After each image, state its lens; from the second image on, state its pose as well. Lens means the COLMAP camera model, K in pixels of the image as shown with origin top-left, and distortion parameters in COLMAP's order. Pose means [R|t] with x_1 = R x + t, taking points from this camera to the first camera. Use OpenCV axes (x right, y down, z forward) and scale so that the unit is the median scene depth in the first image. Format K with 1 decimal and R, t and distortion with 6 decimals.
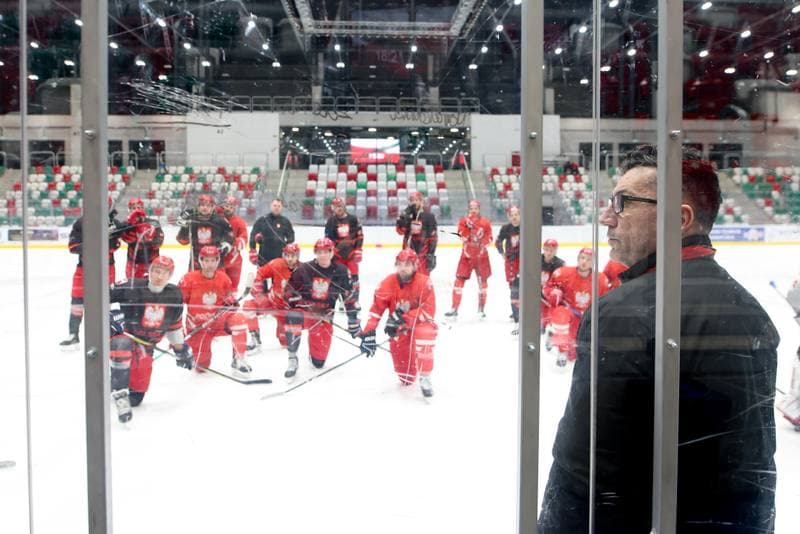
lens RADIAL K [[606.3, 0, 420.0], [0, 606.3, 224.6], [0, 0, 1]] dist [-0.008369, -0.008507]
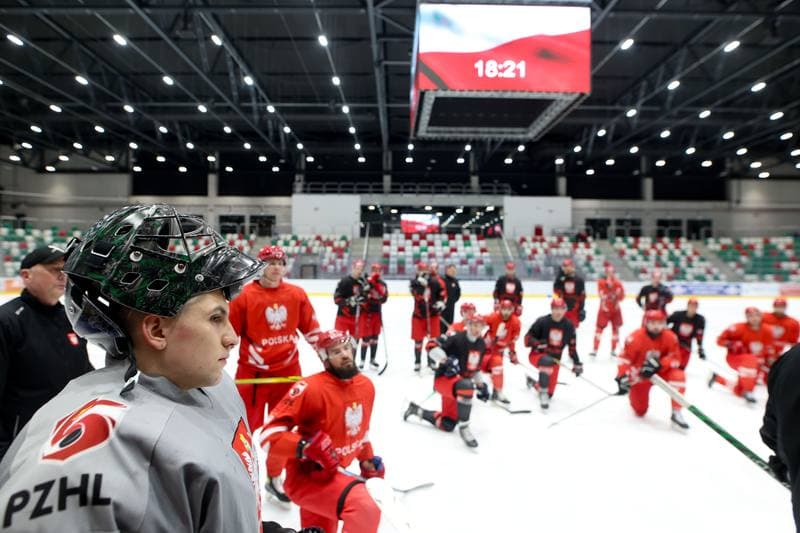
lens RADIAL K [[453.1, 0, 412.3], [0, 453.1, 267.1], [0, 0, 1]] dist [-0.012607, -0.000533]
pose [[0.998772, 0.009328, -0.048659, -0.071846], [-0.010487, 0.999666, -0.023618, -0.002808], [0.048422, 0.024099, 0.998536, 0.006505]]
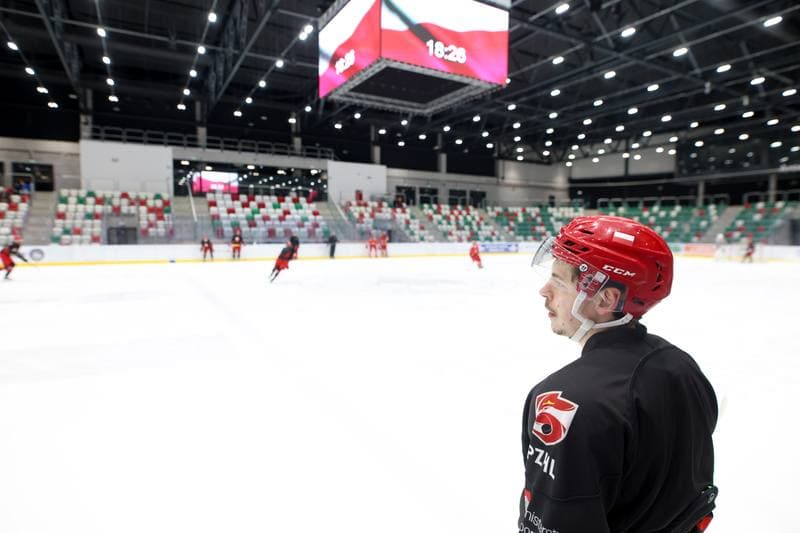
lens RADIAL K [[449.6, 0, 396.6], [0, 449.6, 279.0], [0, 0, 1]] dist [-0.006174, -0.000786]
pose [[0.904207, -0.036599, 0.425522, -0.234815], [0.000421, 0.996397, 0.084805, -0.003511], [-0.427093, -0.076502, 0.900965, 0.005805]]
